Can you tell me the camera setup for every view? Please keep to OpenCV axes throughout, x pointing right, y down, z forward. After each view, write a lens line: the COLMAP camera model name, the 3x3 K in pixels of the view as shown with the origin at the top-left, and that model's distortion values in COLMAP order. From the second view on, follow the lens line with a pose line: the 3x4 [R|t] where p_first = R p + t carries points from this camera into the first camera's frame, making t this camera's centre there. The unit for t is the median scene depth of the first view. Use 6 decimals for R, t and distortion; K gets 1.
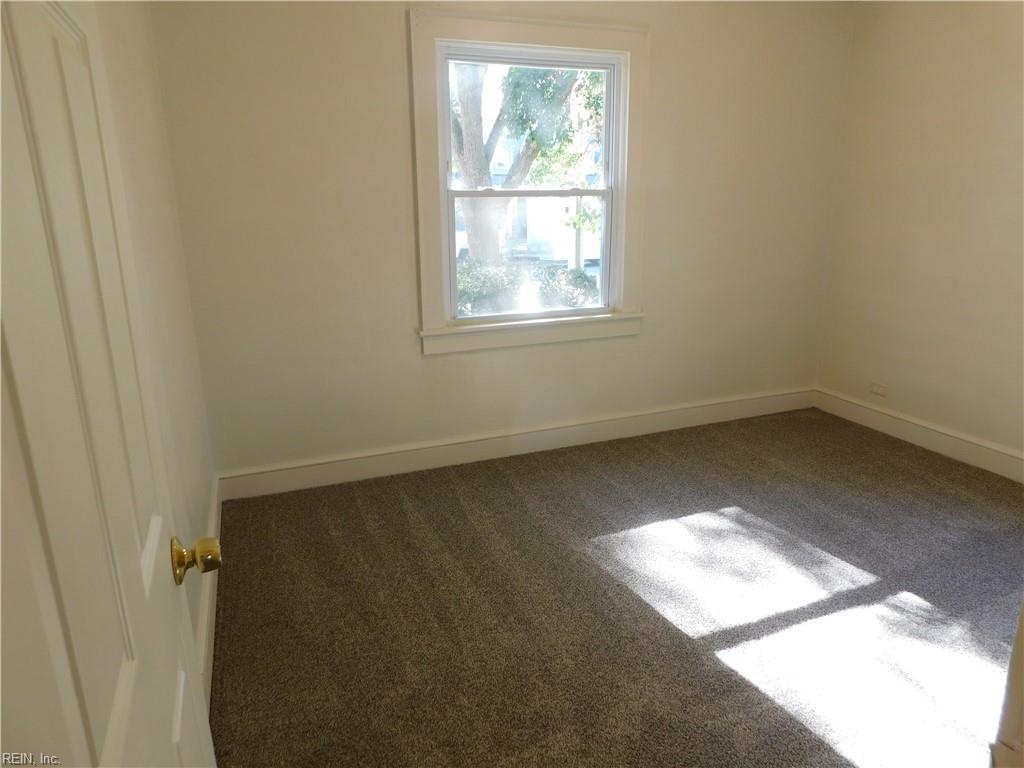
lens RADIAL K [[680.4, 0, 511.1], [0, 680.4, 384.9], [0, 0, 1]] dist [-0.053980, 0.037204]
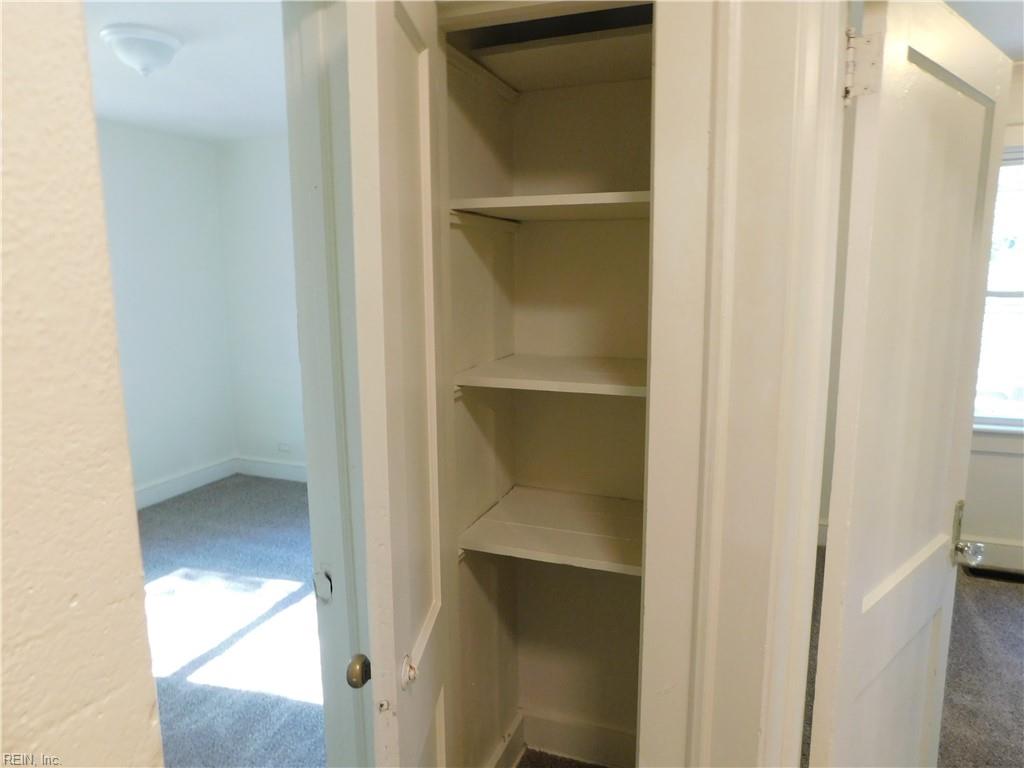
lens RADIAL K [[680.4, 0, 513.1], [0, 680.4, 386.2], [0, 0, 1]] dist [-0.053980, 0.037204]
pose [[0.677554, -0.112596, 0.726803, -0.075101], [0.197302, 0.979816, -0.032140, 0.023307], [-0.708515, 0.165177, 0.686093, -0.212854]]
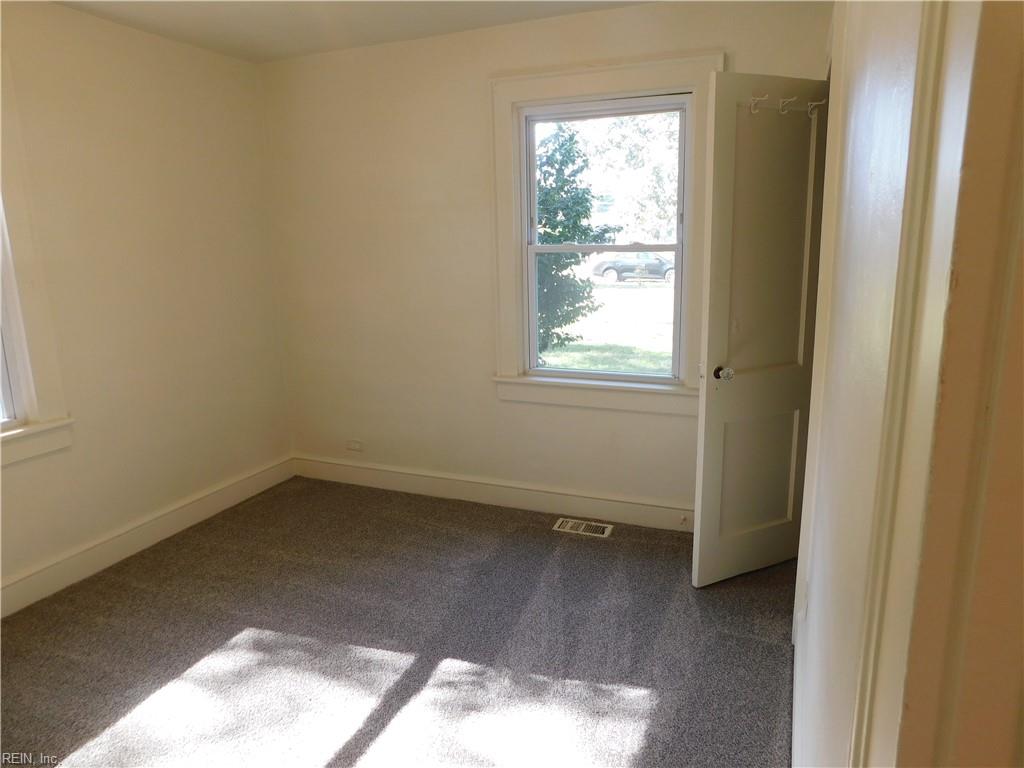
lens RADIAL K [[680.4, 0, 514.6], [0, 680.4, 383.7], [0, 0, 1]] dist [-0.053980, 0.037204]
pose [[0.697649, -0.152374, 0.700049, 0.022666], [0.204150, 0.978892, 0.009618, -0.055269], [-0.686738, 0.136205, 0.714030, 0.123759]]
